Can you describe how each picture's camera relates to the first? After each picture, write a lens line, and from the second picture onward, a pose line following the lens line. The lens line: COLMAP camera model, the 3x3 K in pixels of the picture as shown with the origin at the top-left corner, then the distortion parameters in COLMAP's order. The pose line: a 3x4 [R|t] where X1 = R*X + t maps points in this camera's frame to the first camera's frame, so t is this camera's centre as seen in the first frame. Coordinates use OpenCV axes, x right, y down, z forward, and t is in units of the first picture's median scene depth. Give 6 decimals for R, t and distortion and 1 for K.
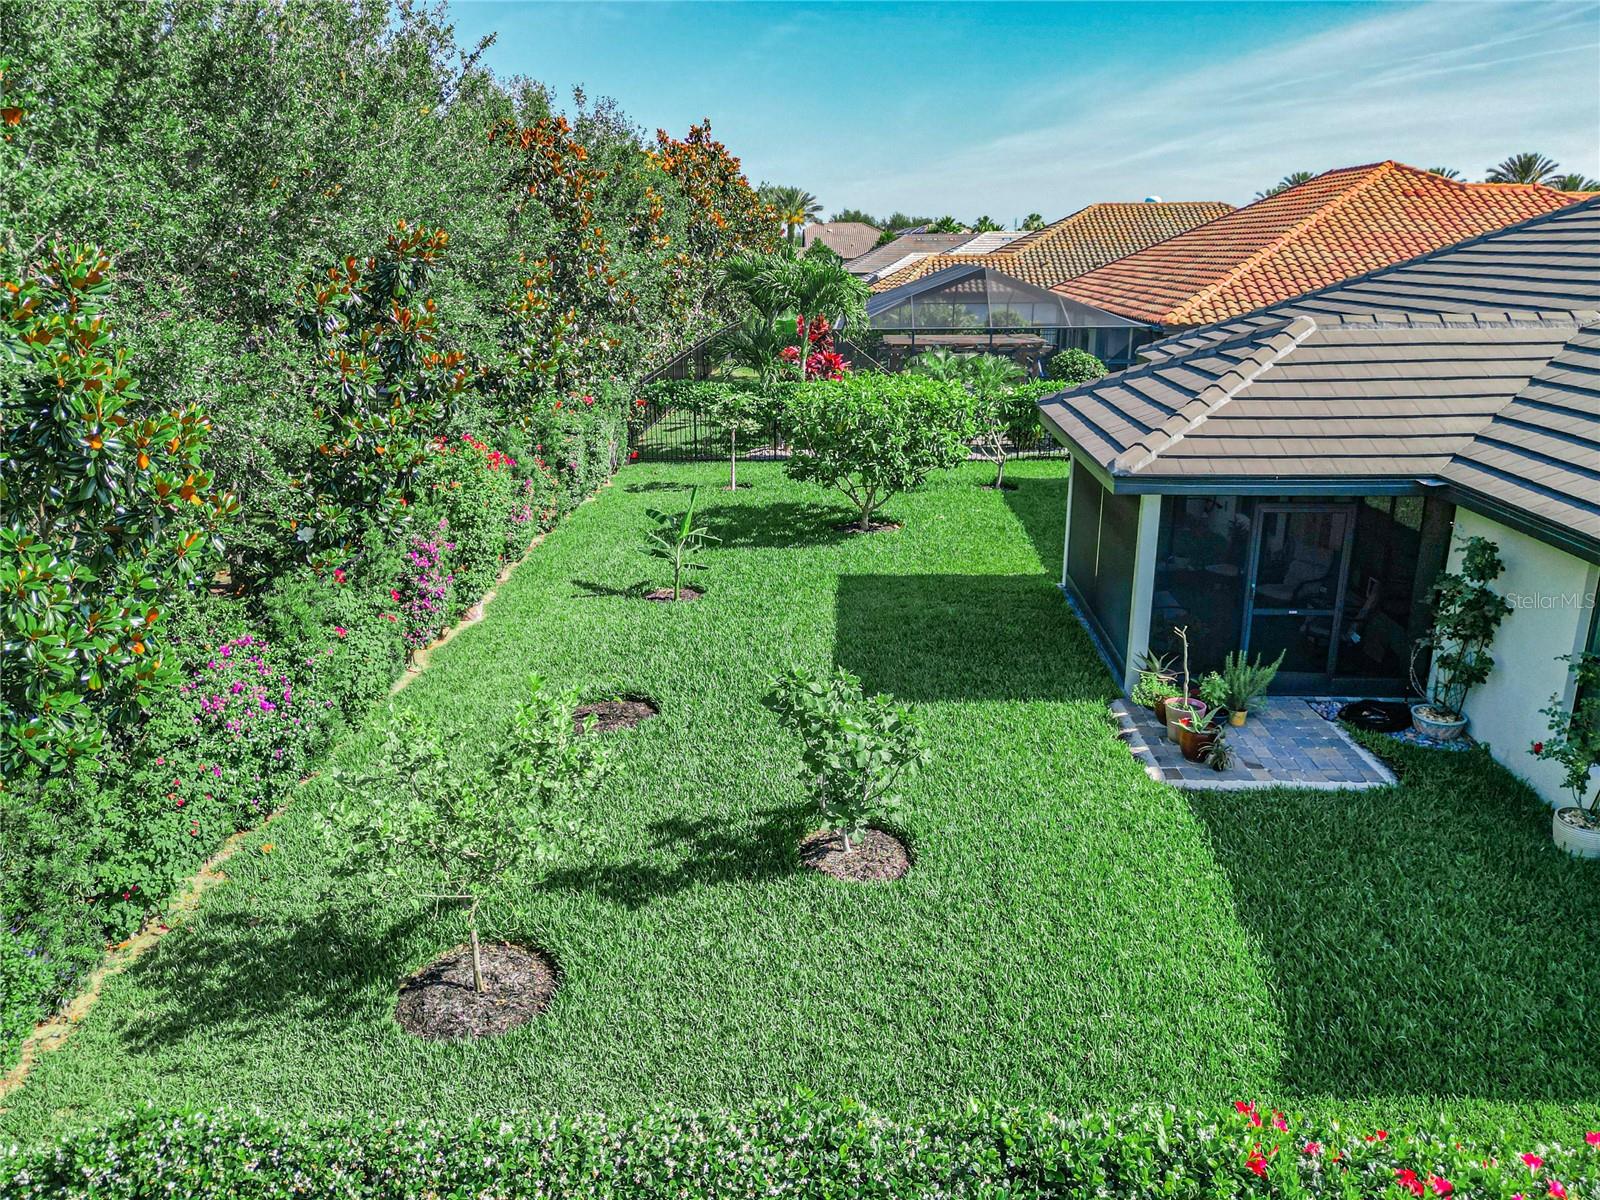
lens RADIAL K [[1132.5, 0, 799.8], [0, 1132.5, 600.0], [0, 0, 1]] dist [0.047785, 0.000789]
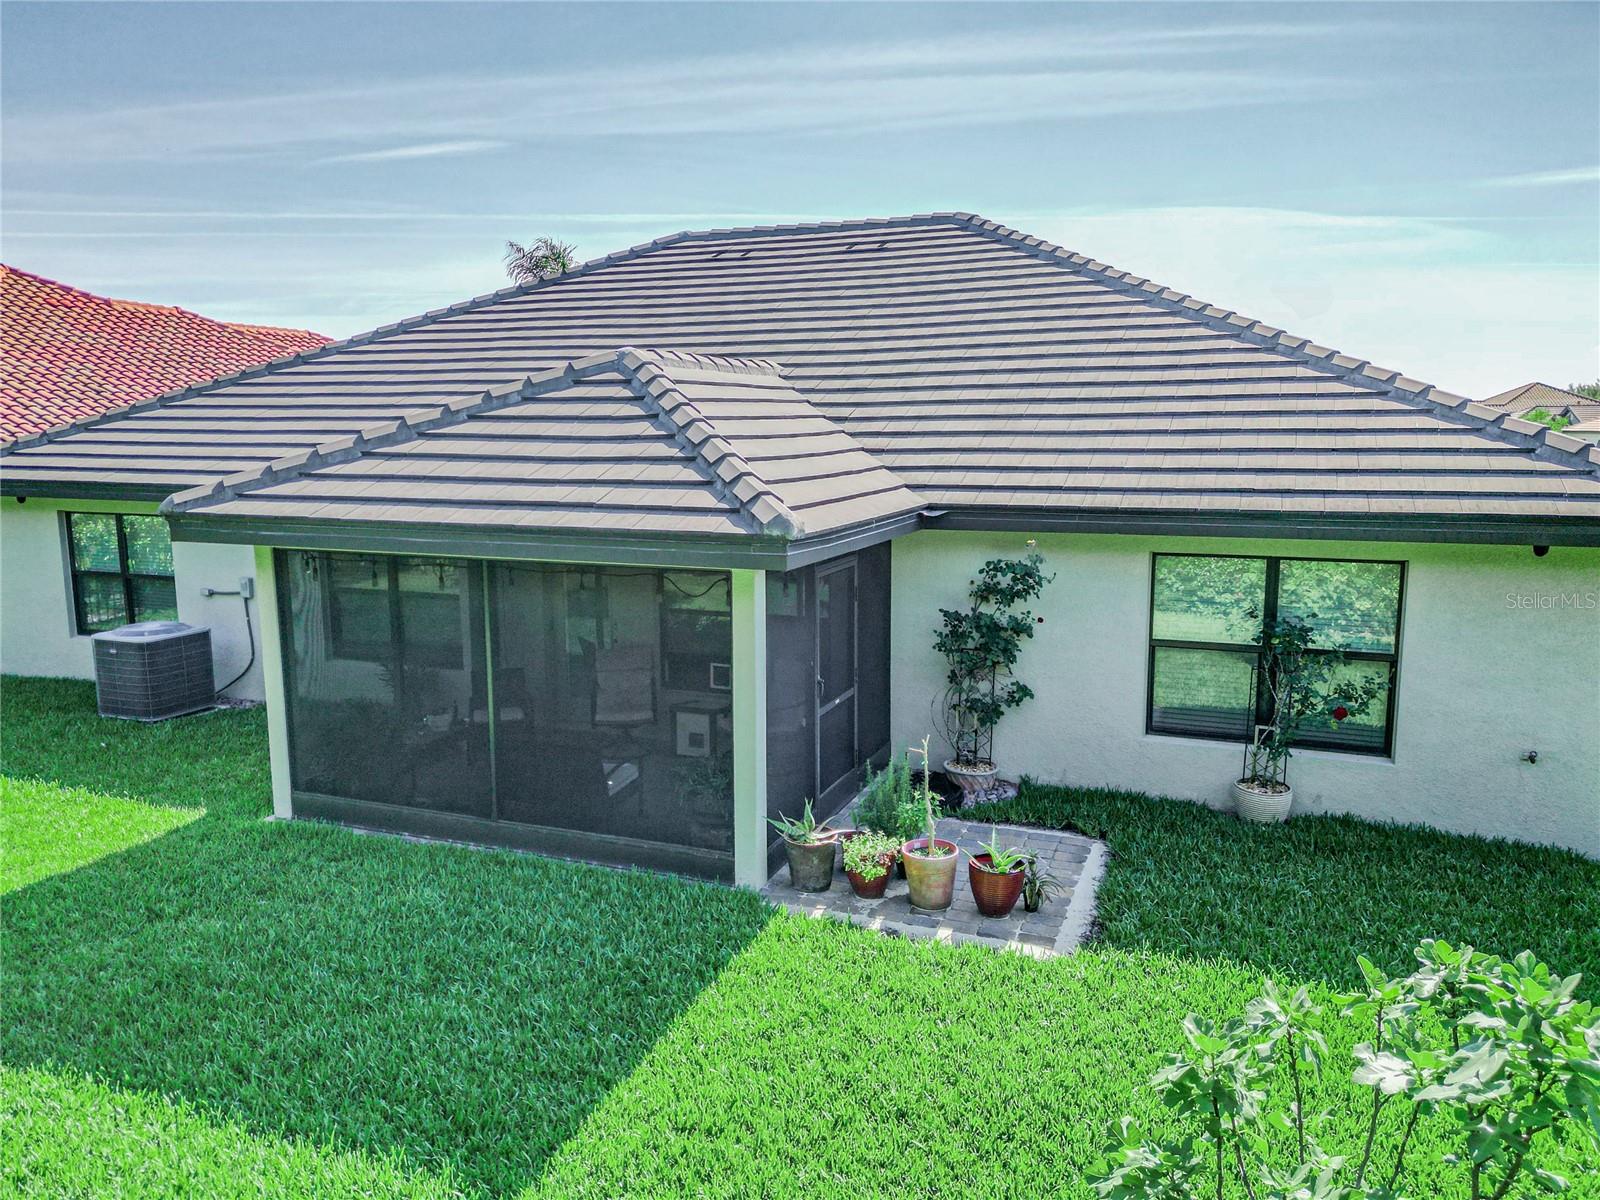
lens RADIAL K [[1132.5, 0, 800.8], [0, 1132.5, 598.7], [0, 0, 1]] dist [0.047785, 0.000789]
pose [[0.322405, -0.136918, 0.936648, -0.305413], [0.282188, 0.958397, 0.042965, -0.103475], [-0.903562, 0.250459, 0.347628, 0.804839]]
